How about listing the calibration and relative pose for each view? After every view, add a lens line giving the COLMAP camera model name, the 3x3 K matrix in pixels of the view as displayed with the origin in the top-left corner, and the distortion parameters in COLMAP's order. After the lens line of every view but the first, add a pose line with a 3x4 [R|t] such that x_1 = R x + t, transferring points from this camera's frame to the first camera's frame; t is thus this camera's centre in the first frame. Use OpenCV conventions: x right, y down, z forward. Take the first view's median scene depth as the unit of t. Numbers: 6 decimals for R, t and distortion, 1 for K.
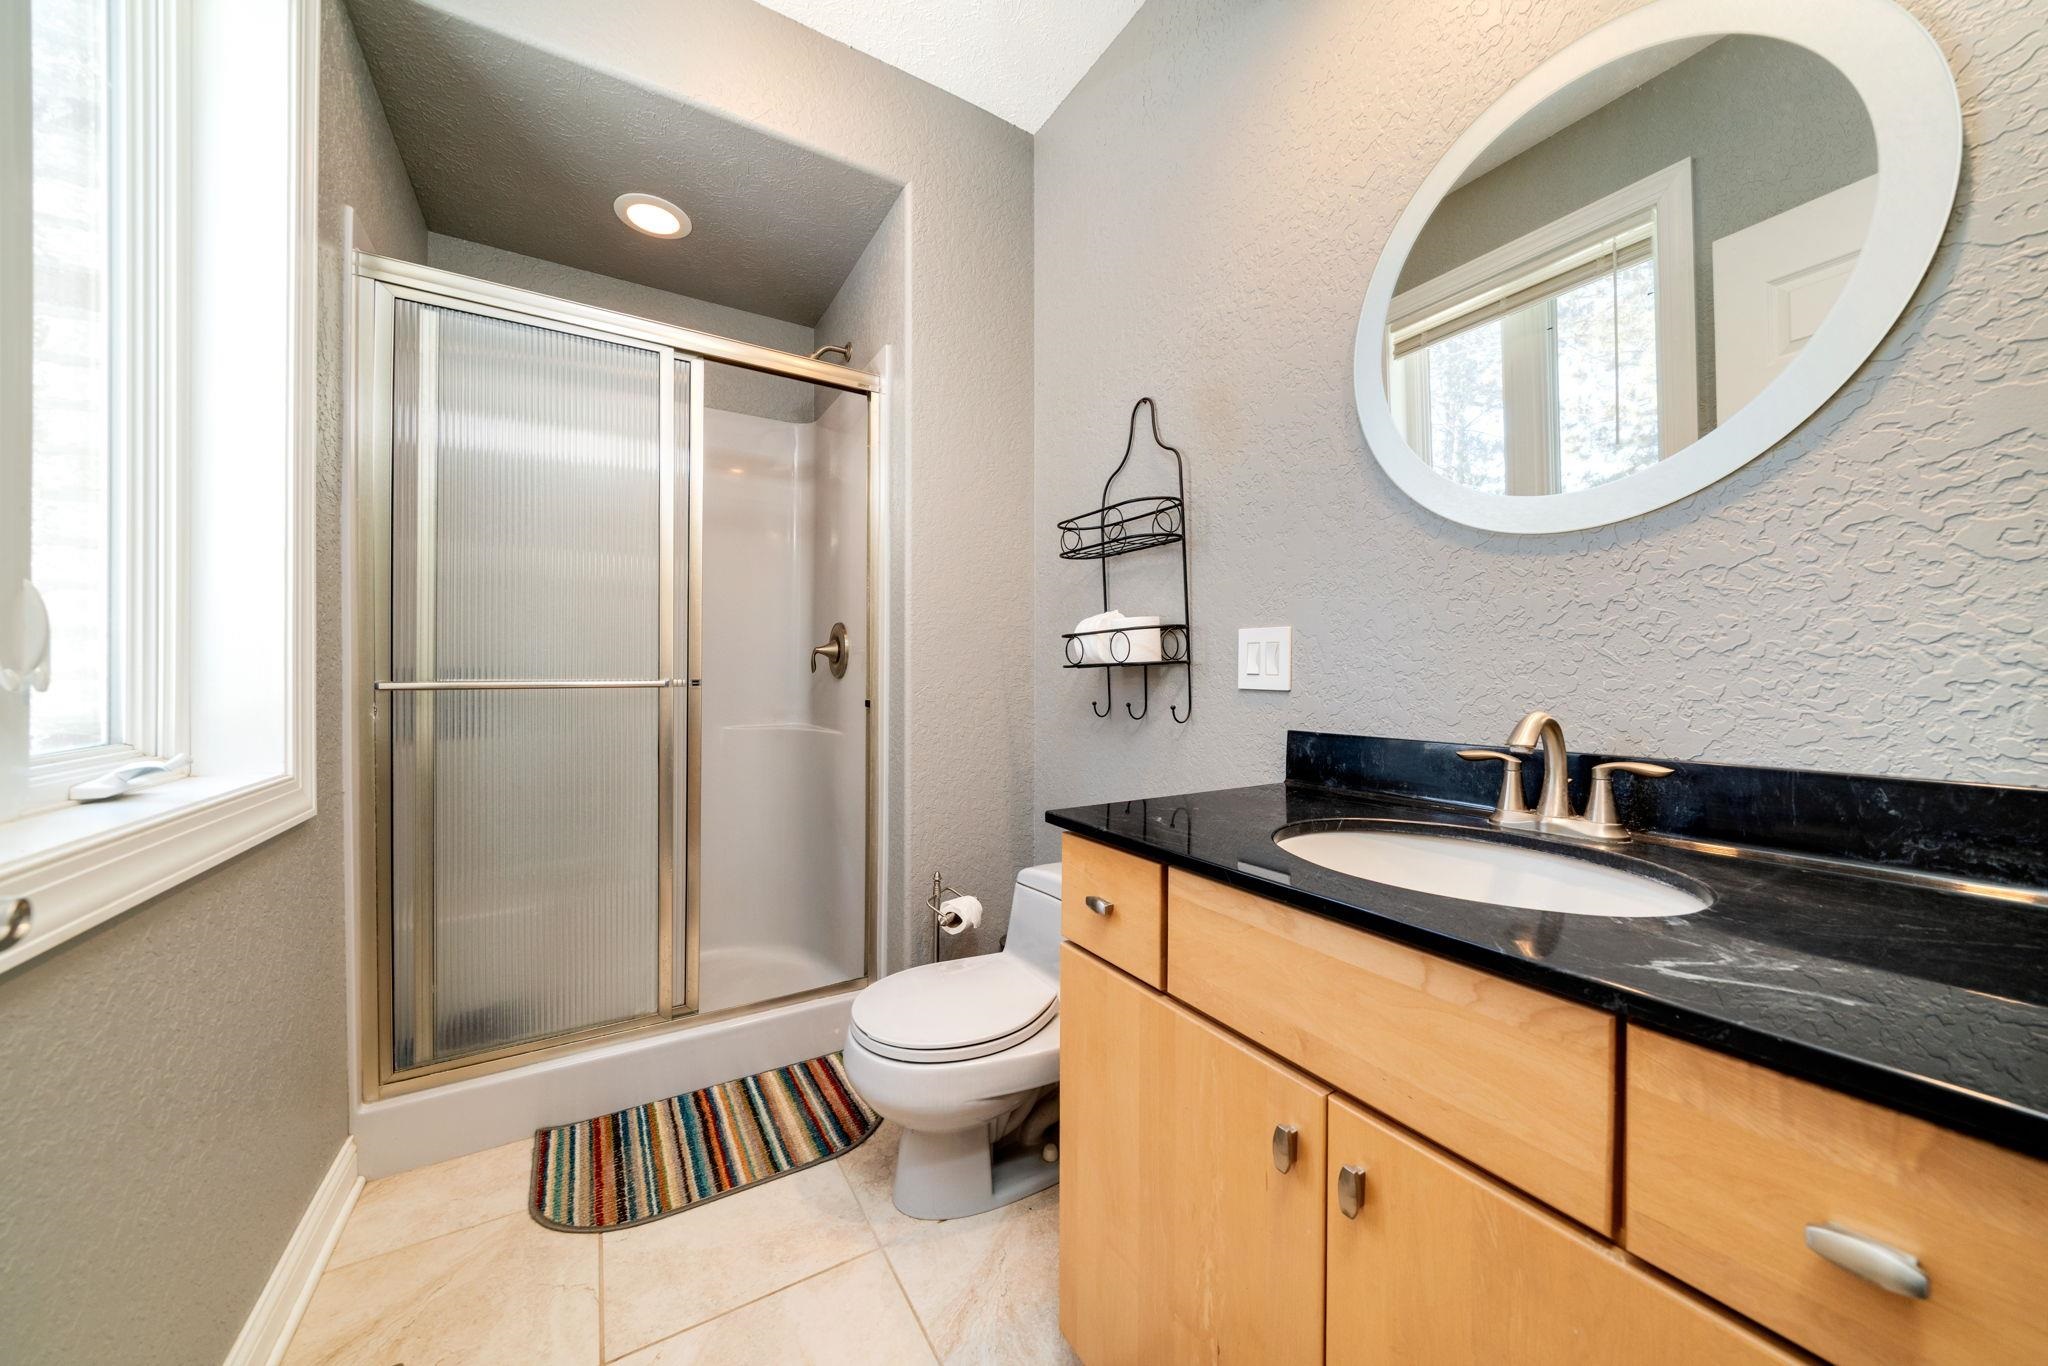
lens RADIAL K [[749.8, 0, 1022.0], [0, 749.8, 673.1], [0, 0, 1]] dist [0.002762, 0.000151]
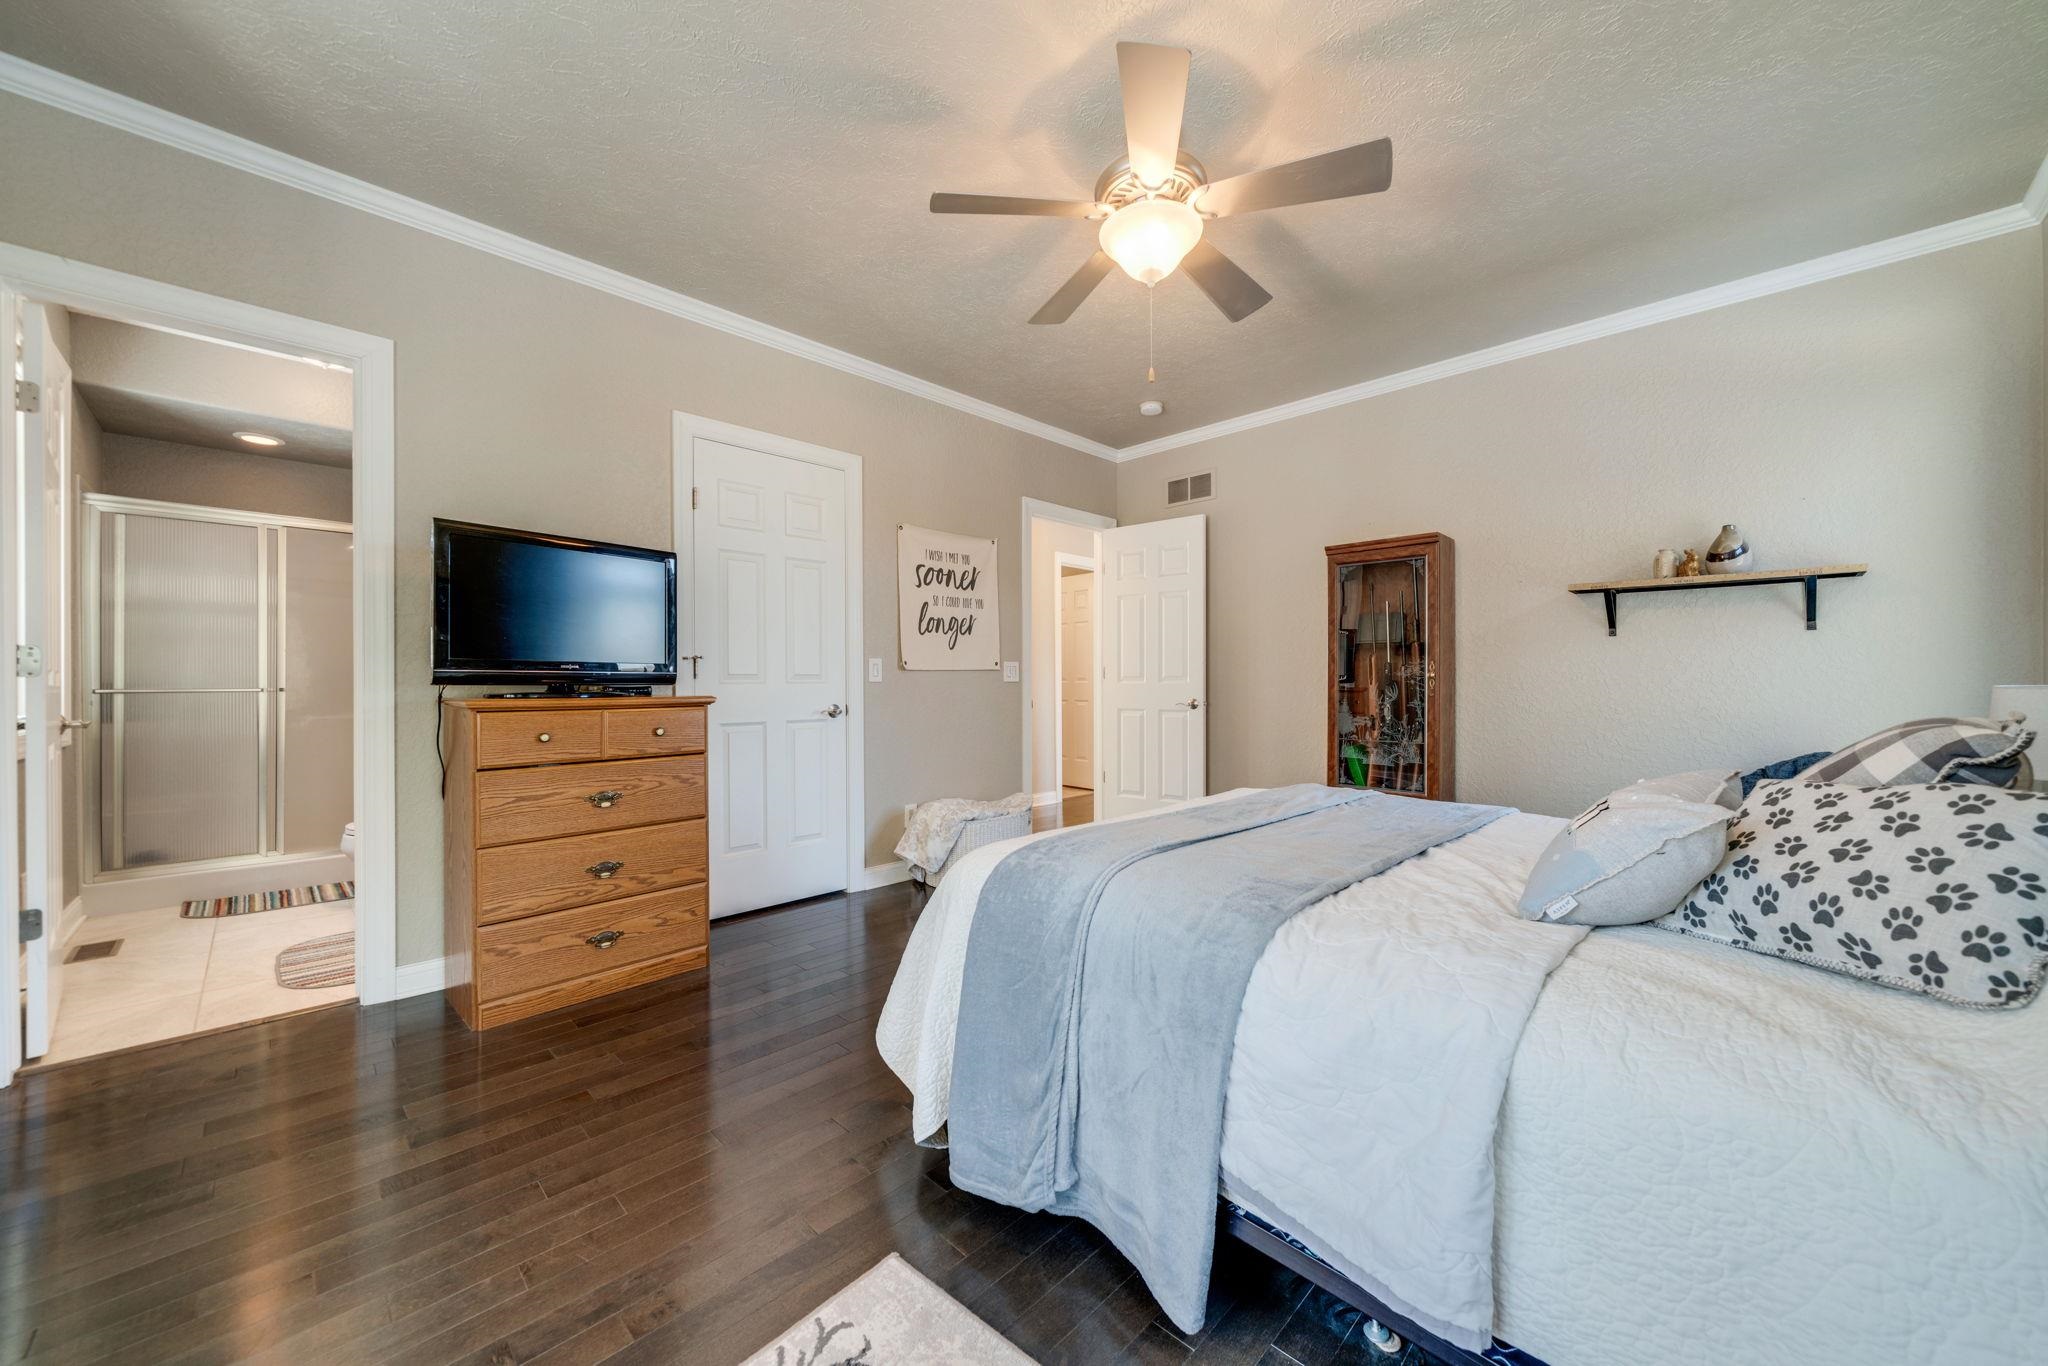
lens RADIAL K [[749.8, 0, 1024.0], [0, 749.8, 684.6], [0, 0, 1]] dist [0.002762, 0.000151]
pose [[0.961293, 0.005040, 0.275483, 1.121368], [-0.004476, 0.999986, -0.002676, -0.018785], [-0.275493, 0.001339, 0.961302, -1.816565]]
